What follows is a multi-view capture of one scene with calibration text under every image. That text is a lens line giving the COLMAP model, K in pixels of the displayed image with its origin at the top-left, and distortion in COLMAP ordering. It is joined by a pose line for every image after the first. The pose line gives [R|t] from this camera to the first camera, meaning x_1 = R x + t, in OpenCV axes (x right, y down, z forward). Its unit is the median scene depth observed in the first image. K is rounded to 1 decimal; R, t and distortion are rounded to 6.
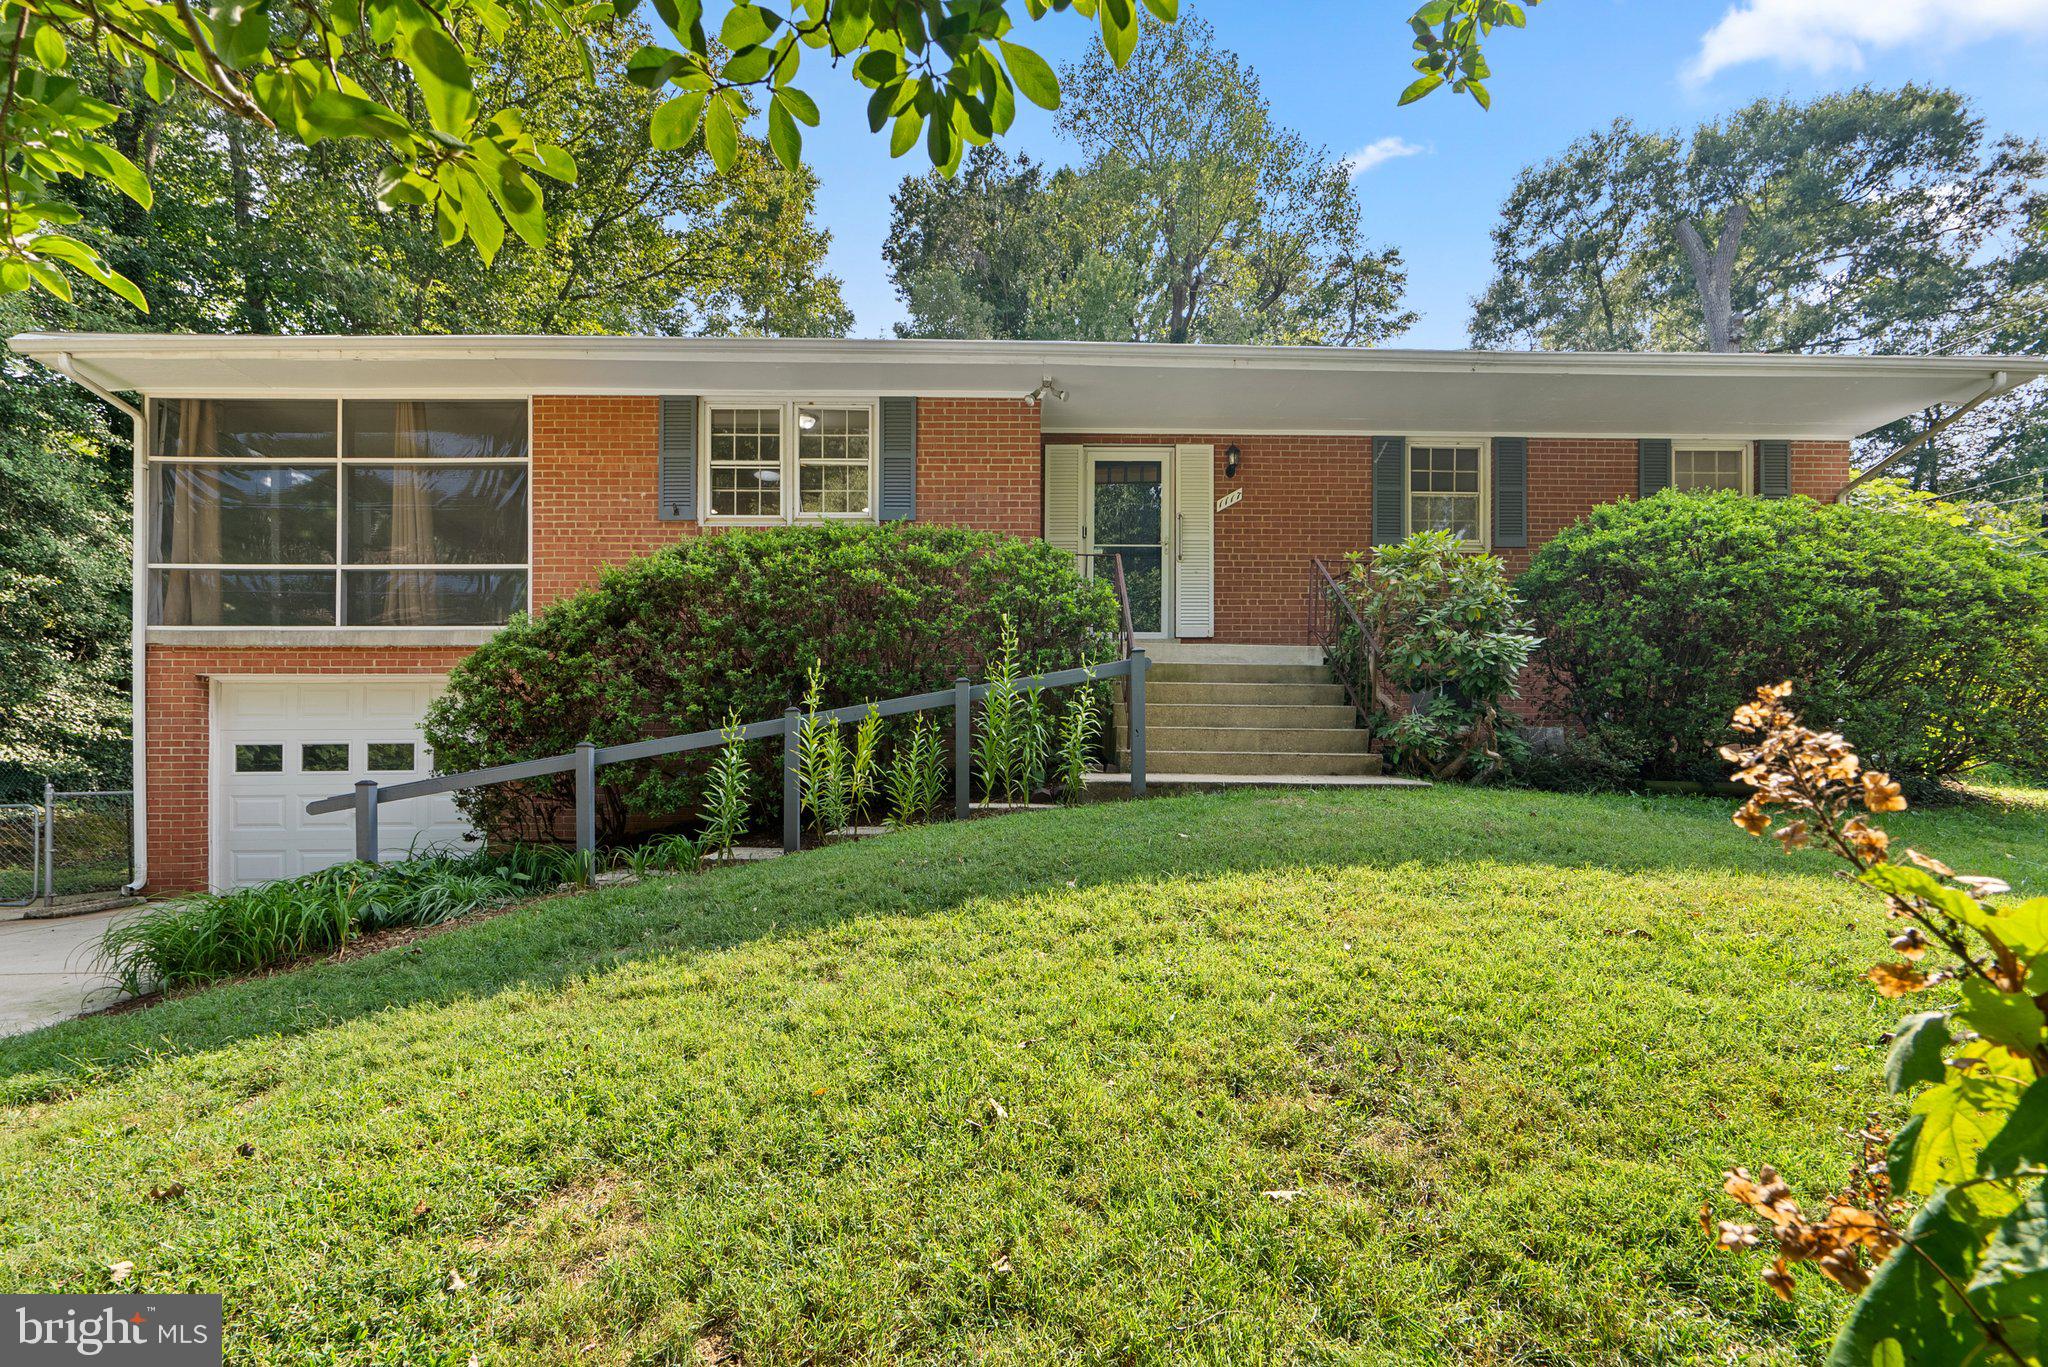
lens RADIAL K [[946.5, 0, 1025.5], [0, 946.5, 699.8], [0, 0, 1]] dist [-0.001739, -0.001973]
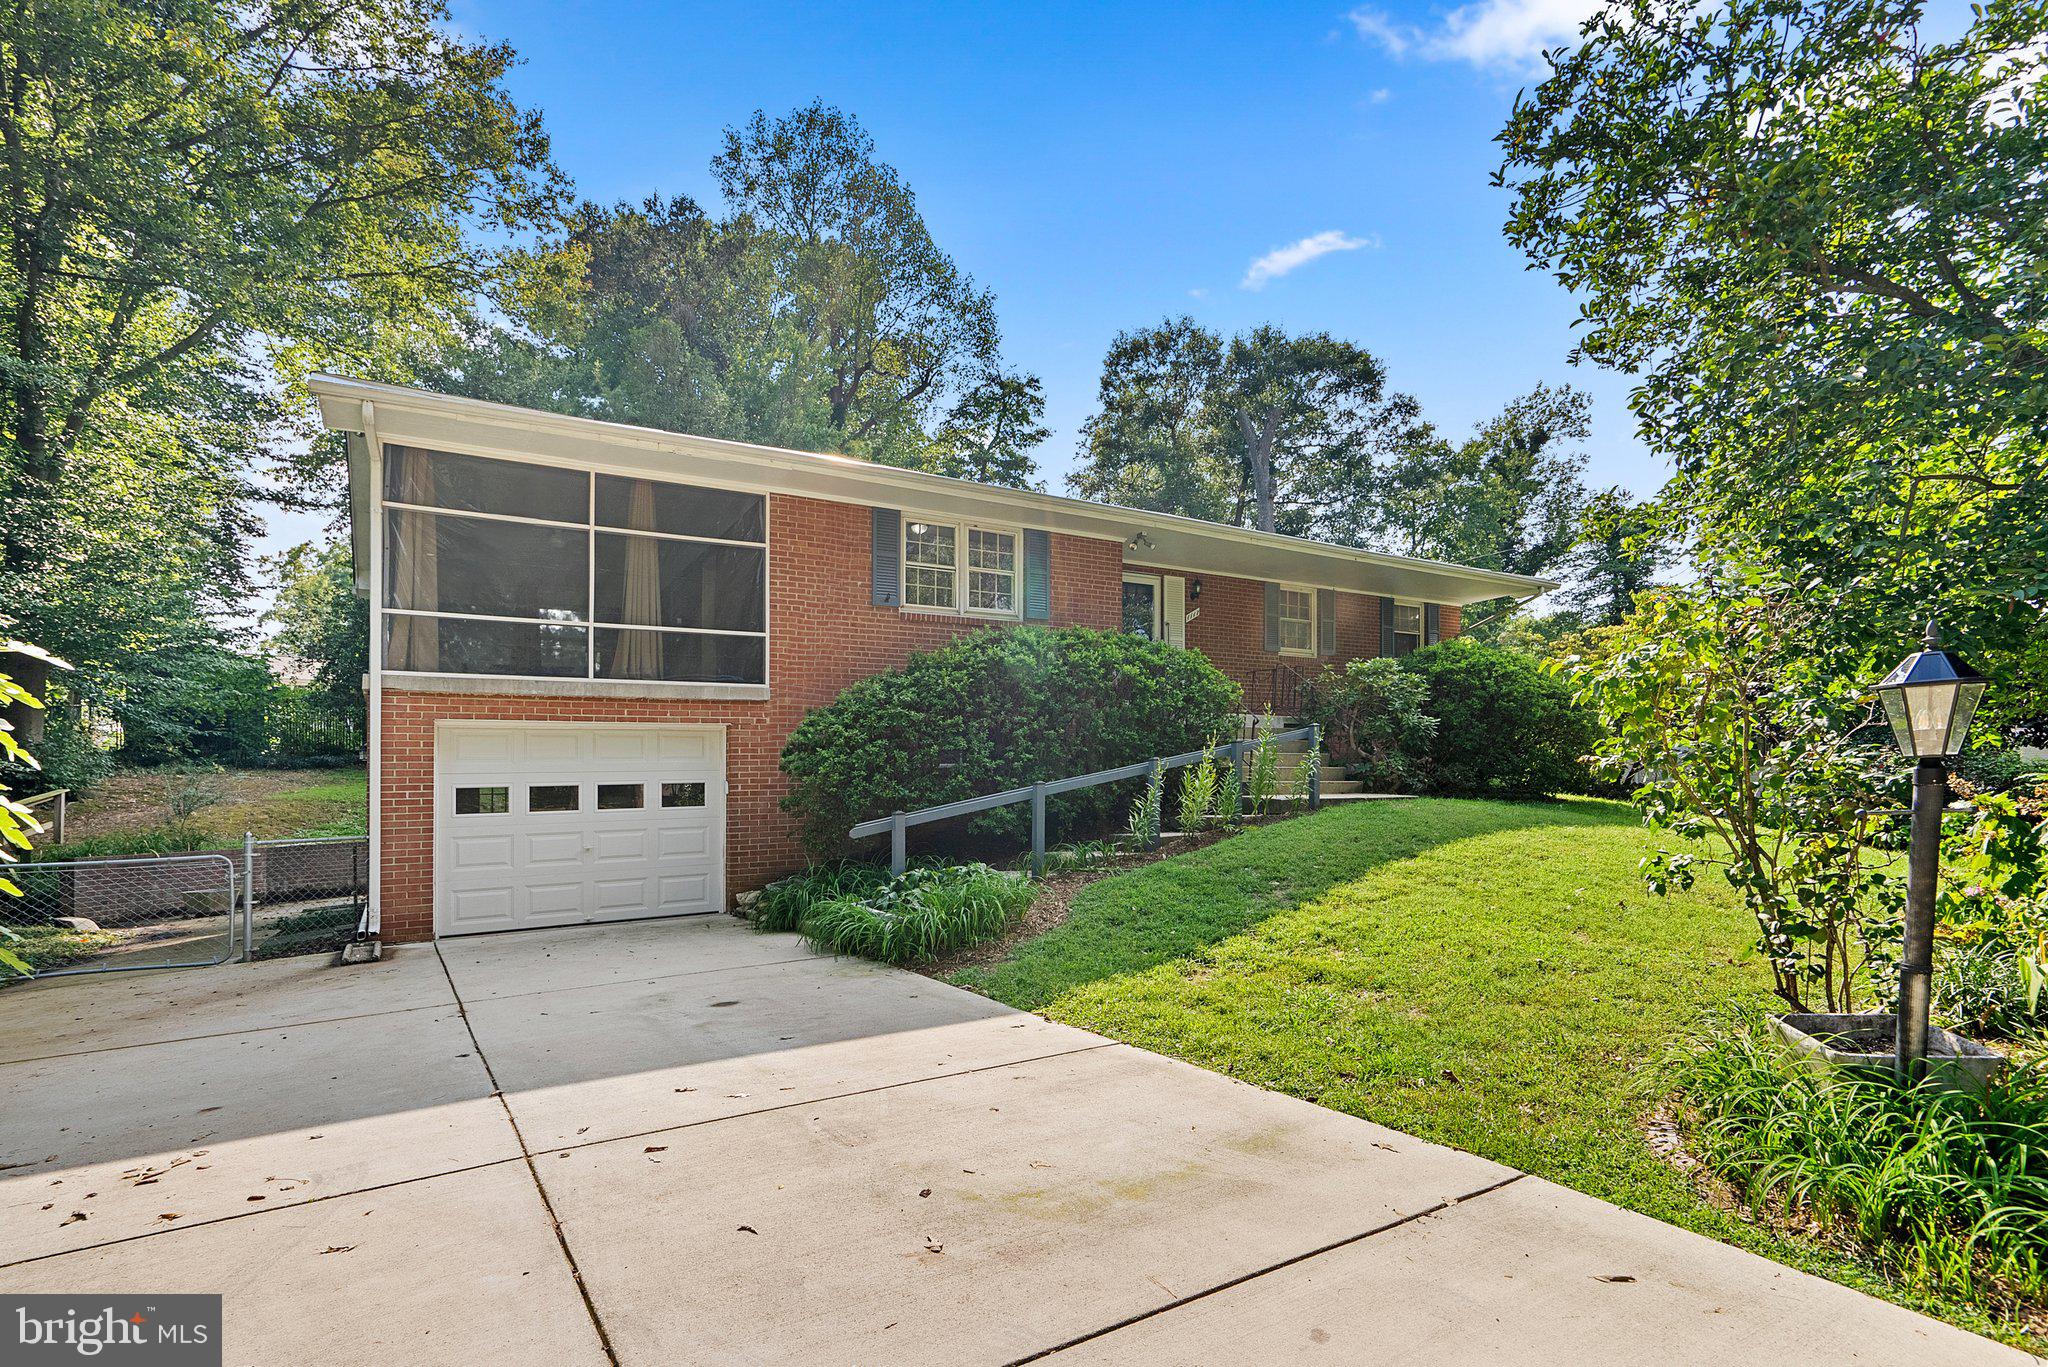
lens RADIAL K [[946.5, 0, 957.9], [0, 946.5, 737.9], [0, 0, 1]] dist [-0.001739, -0.001973]
pose [[0.885515, 0.007532, 0.464550, -0.833843], [-0.009745, 0.999950, 0.002362, -0.014547], [-0.464509, -0.006619, 0.885544, -0.171961]]
